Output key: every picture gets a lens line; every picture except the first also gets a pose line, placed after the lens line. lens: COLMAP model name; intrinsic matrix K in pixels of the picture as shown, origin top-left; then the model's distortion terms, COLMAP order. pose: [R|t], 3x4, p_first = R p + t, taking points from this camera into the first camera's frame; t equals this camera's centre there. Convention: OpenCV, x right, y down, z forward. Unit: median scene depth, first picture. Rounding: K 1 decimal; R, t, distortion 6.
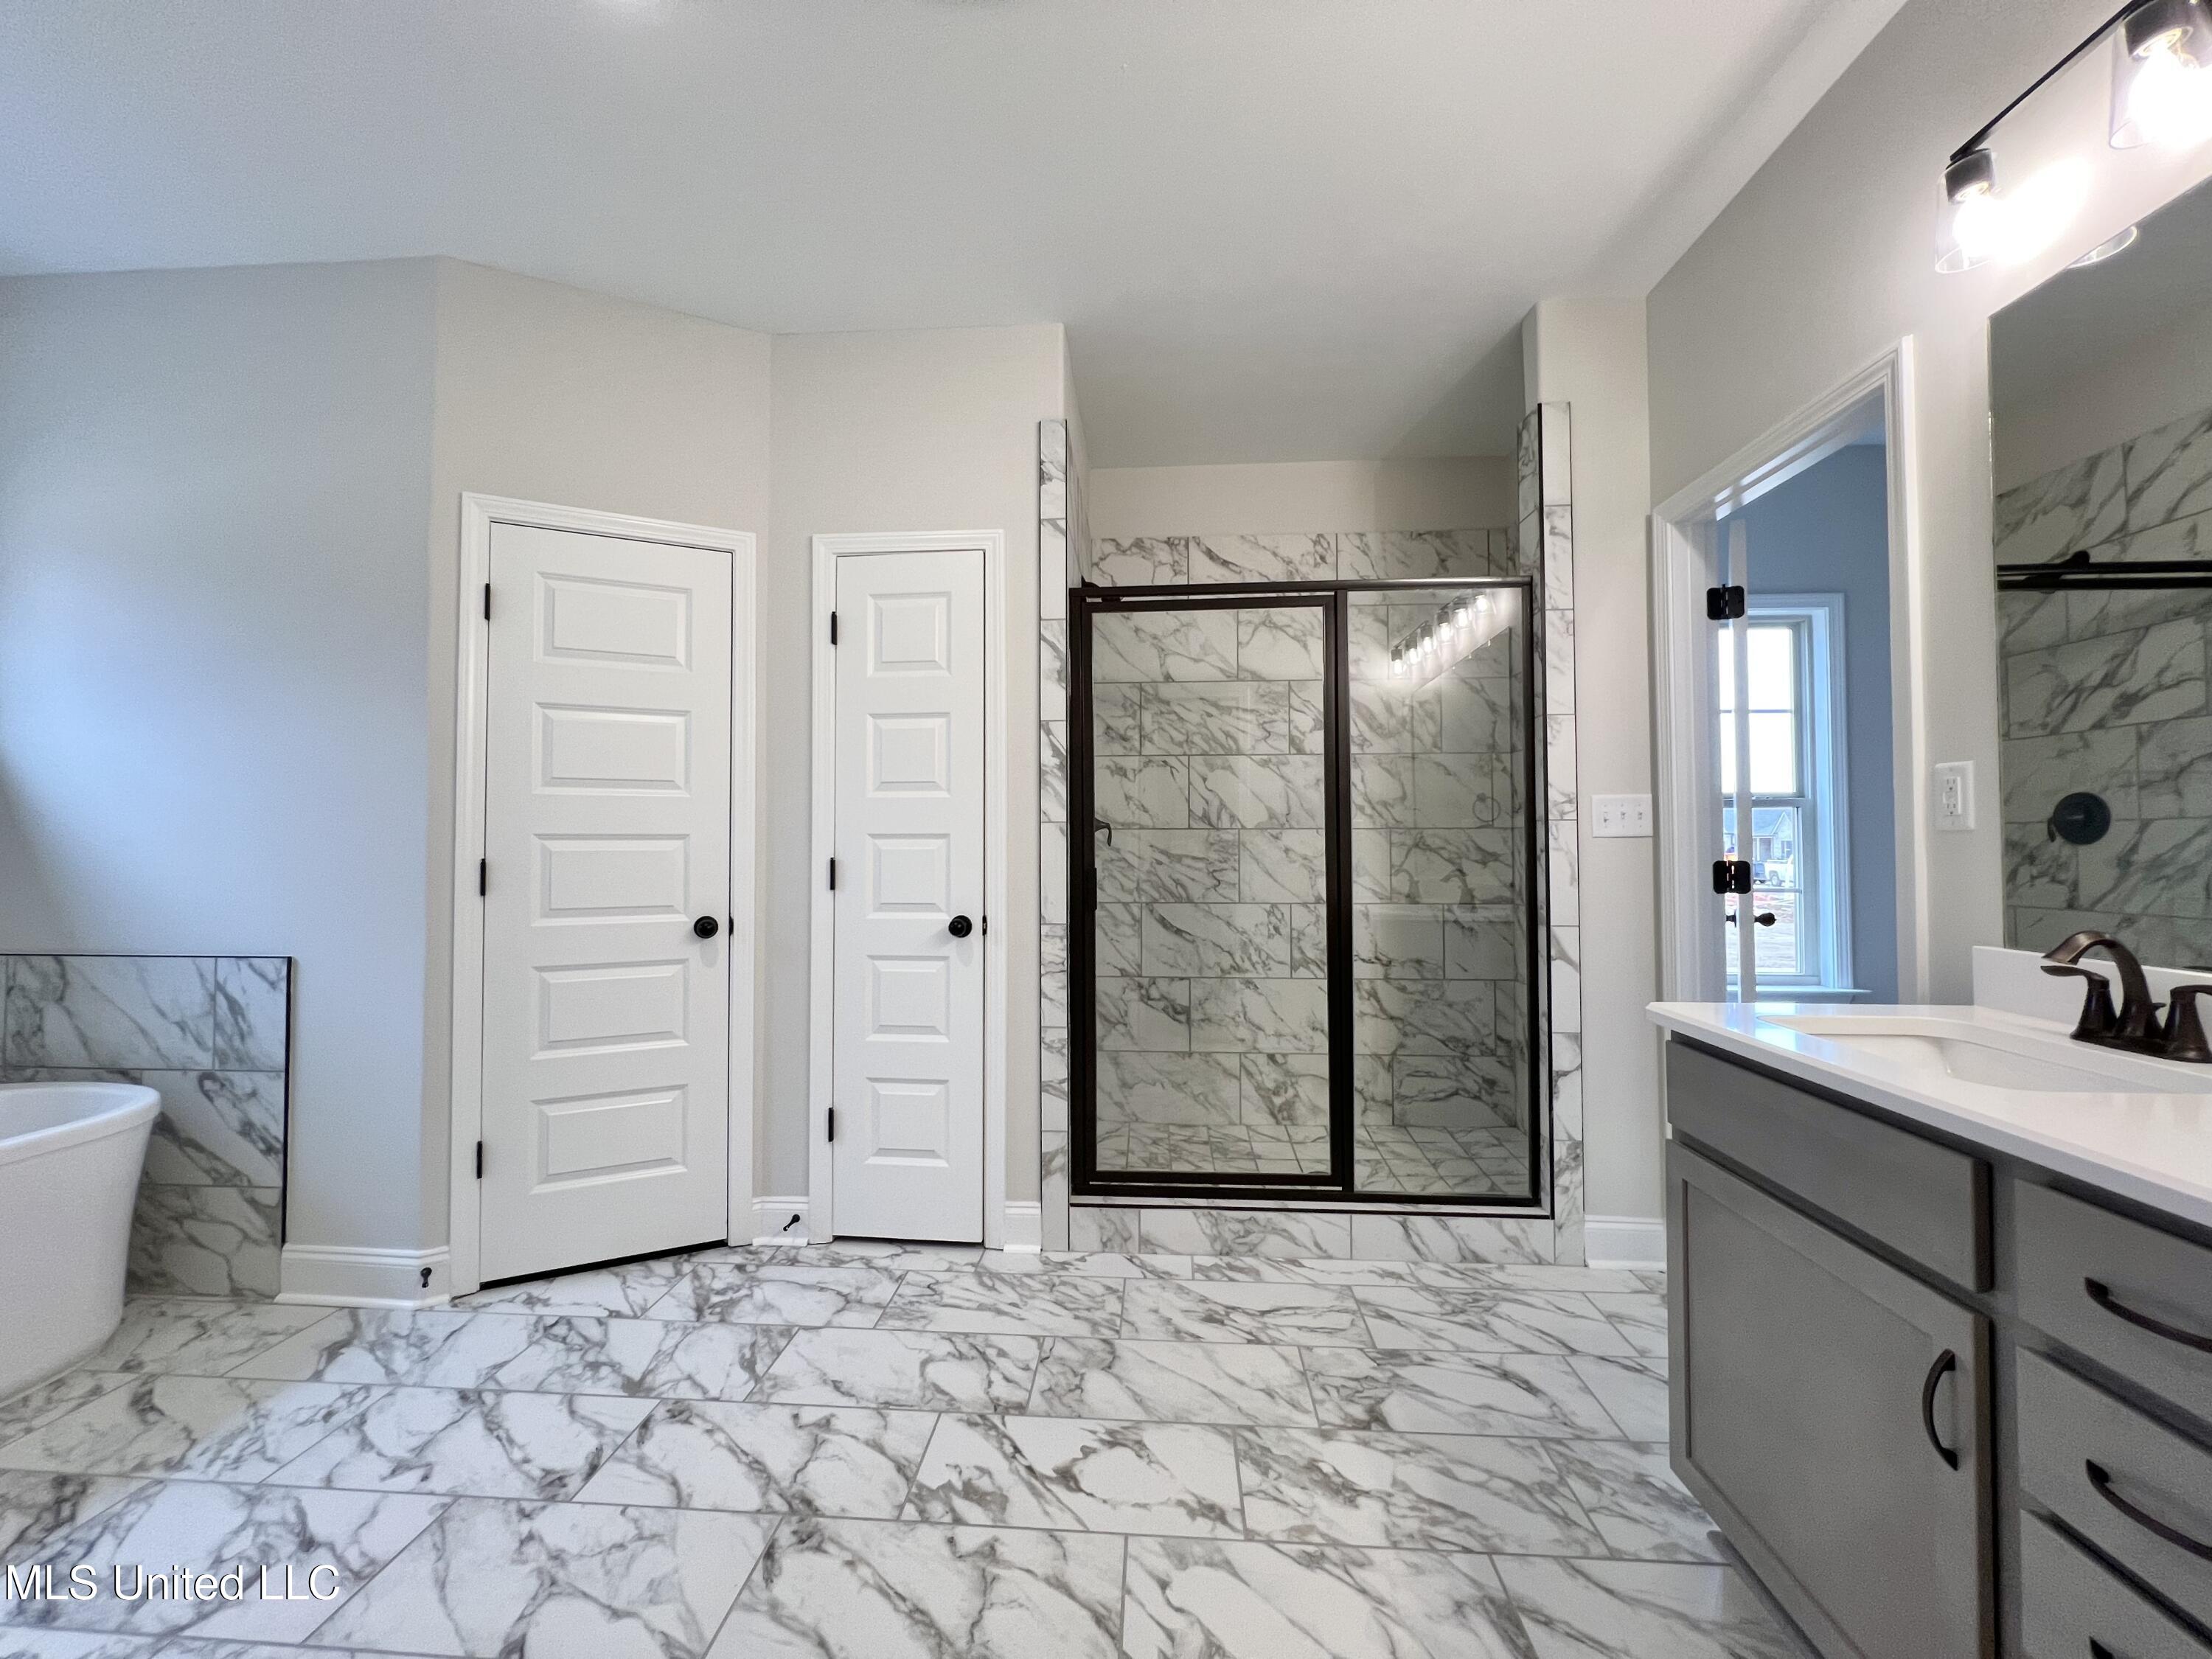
lens RADIAL K [[887.7, 0, 1099.0], [0, 887.7, 830.4], [0, 0, 1]] dist [-0.000907, 0.000814]
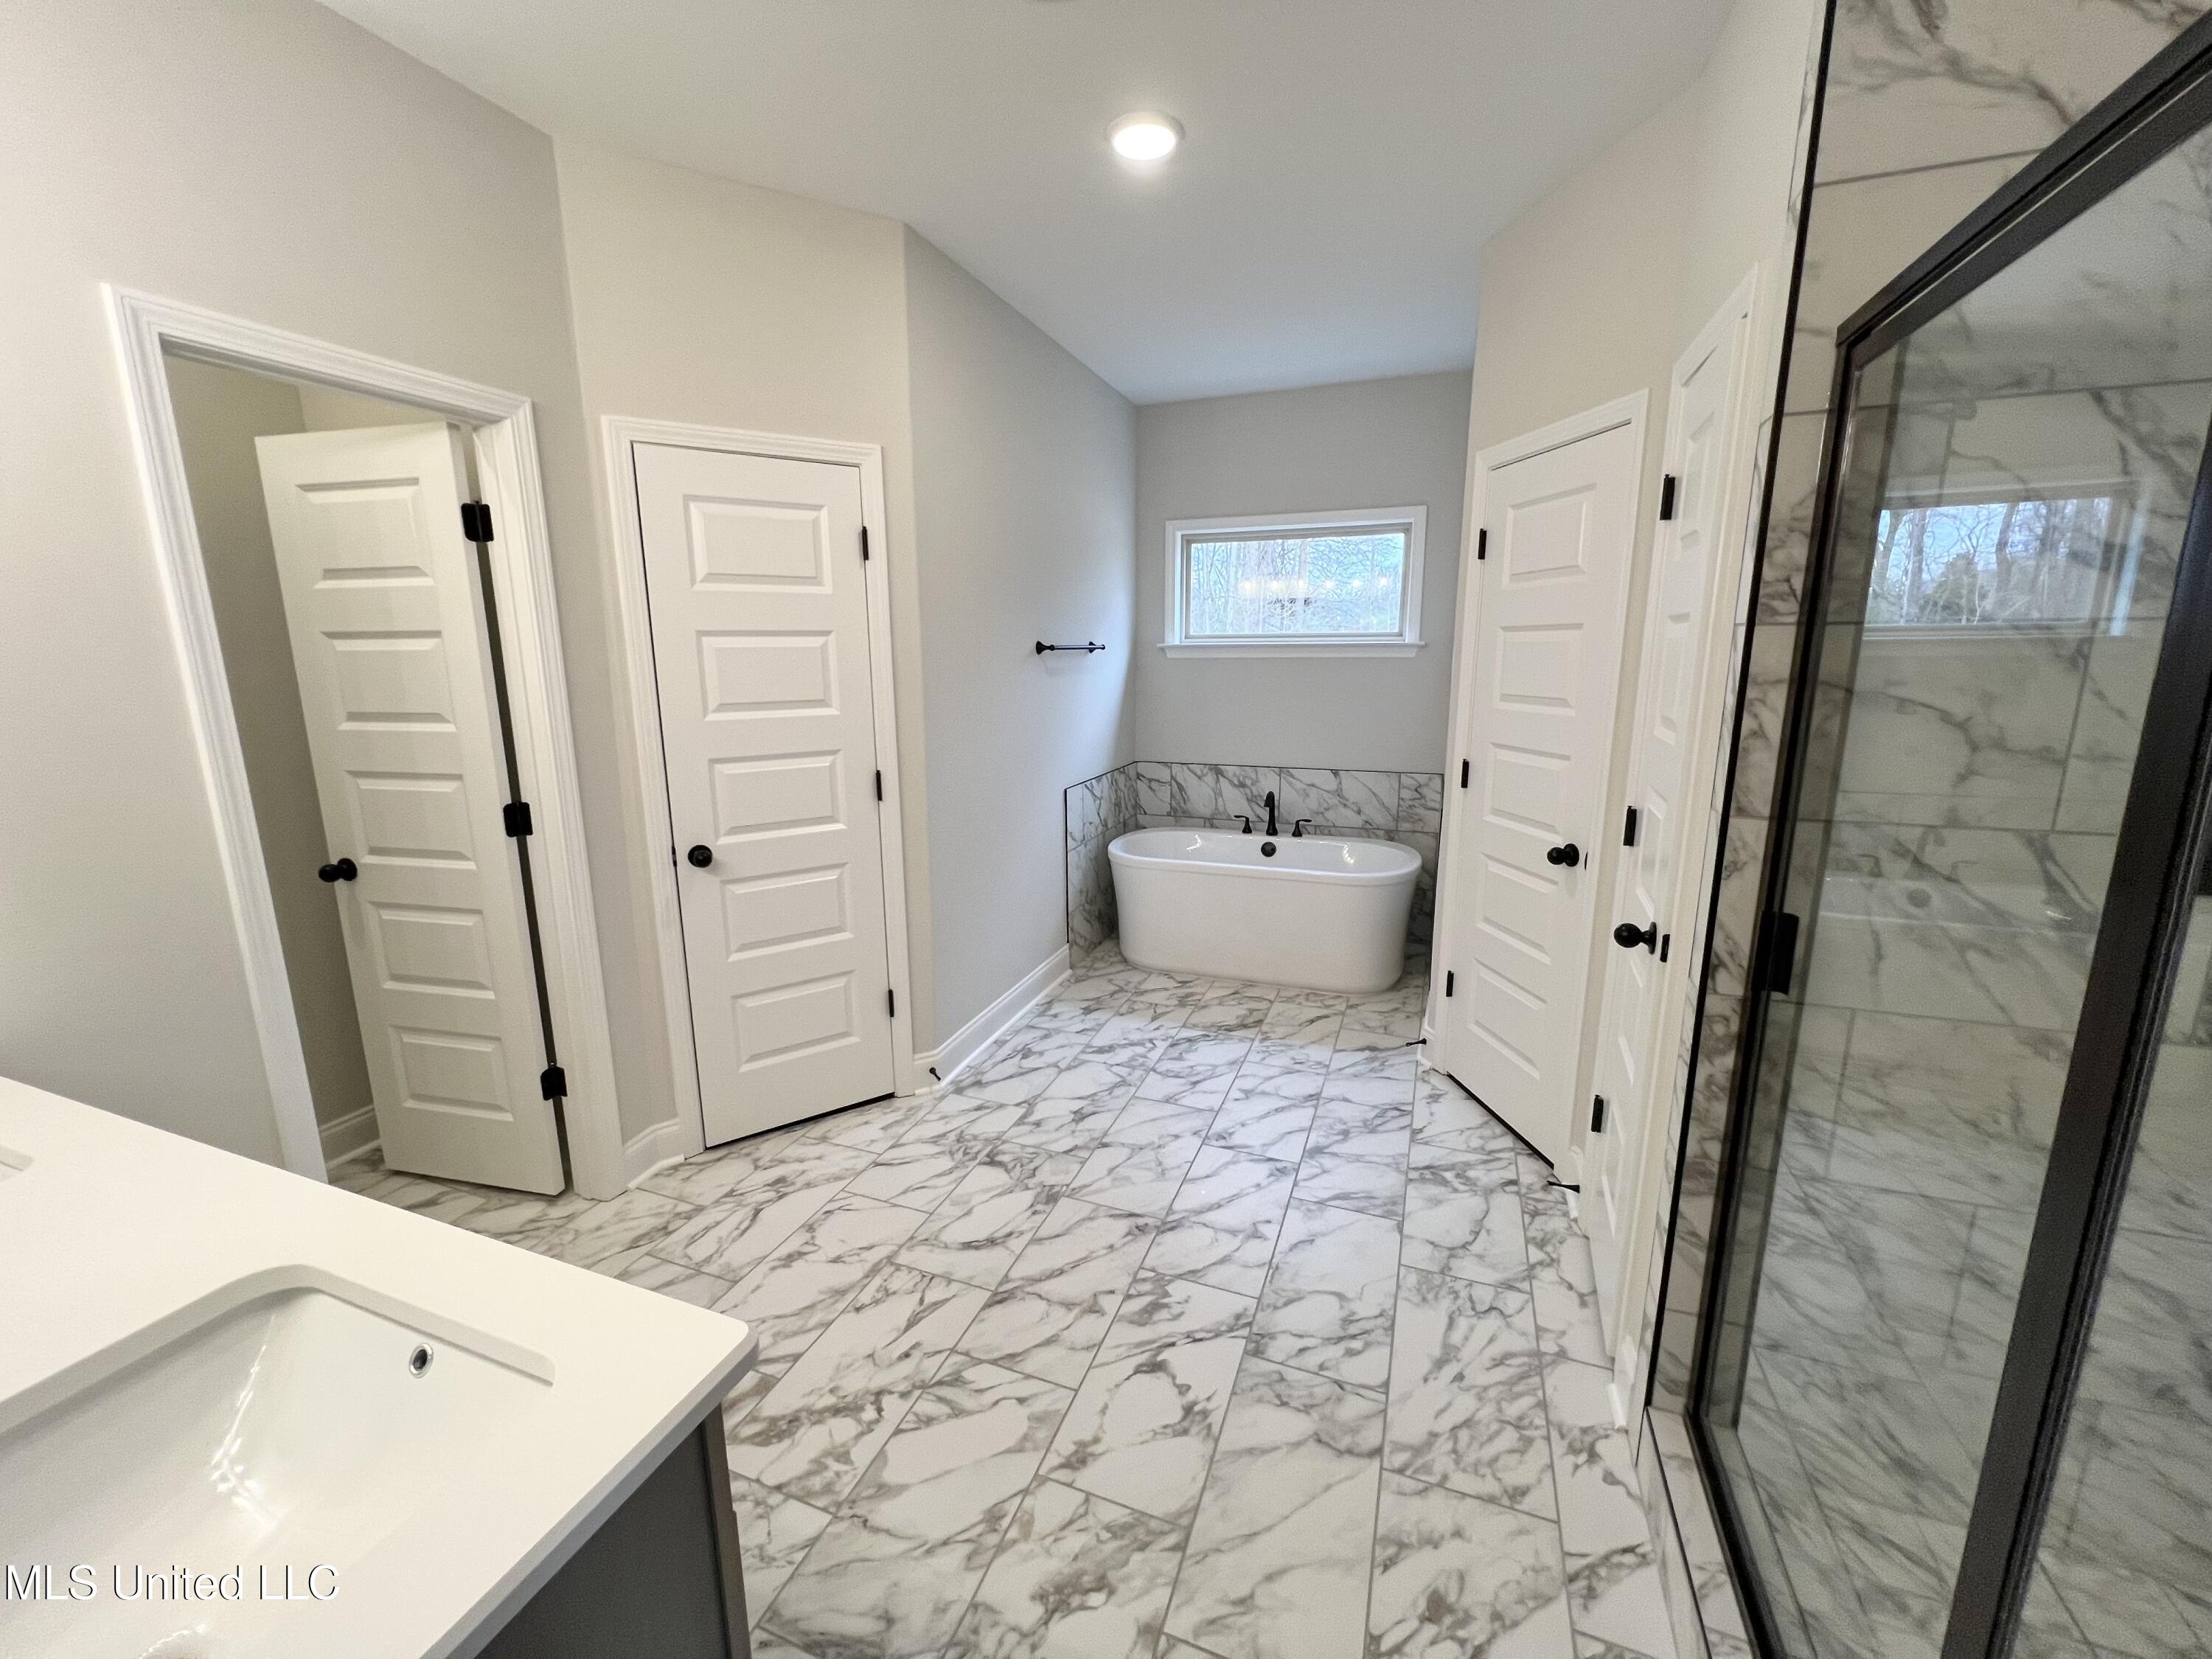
lens RADIAL K [[887.7, 0, 1101.7], [0, 887.7, 825.4], [0, 0, 1]] dist [-0.000907, 0.000814]
pose [[-0.295729, 0.191371, -0.935907, 0.926781], [0.026393, 0.980991, 0.192250, -0.186568], [0.954907, 0.032152, -0.295158, 1.247869]]
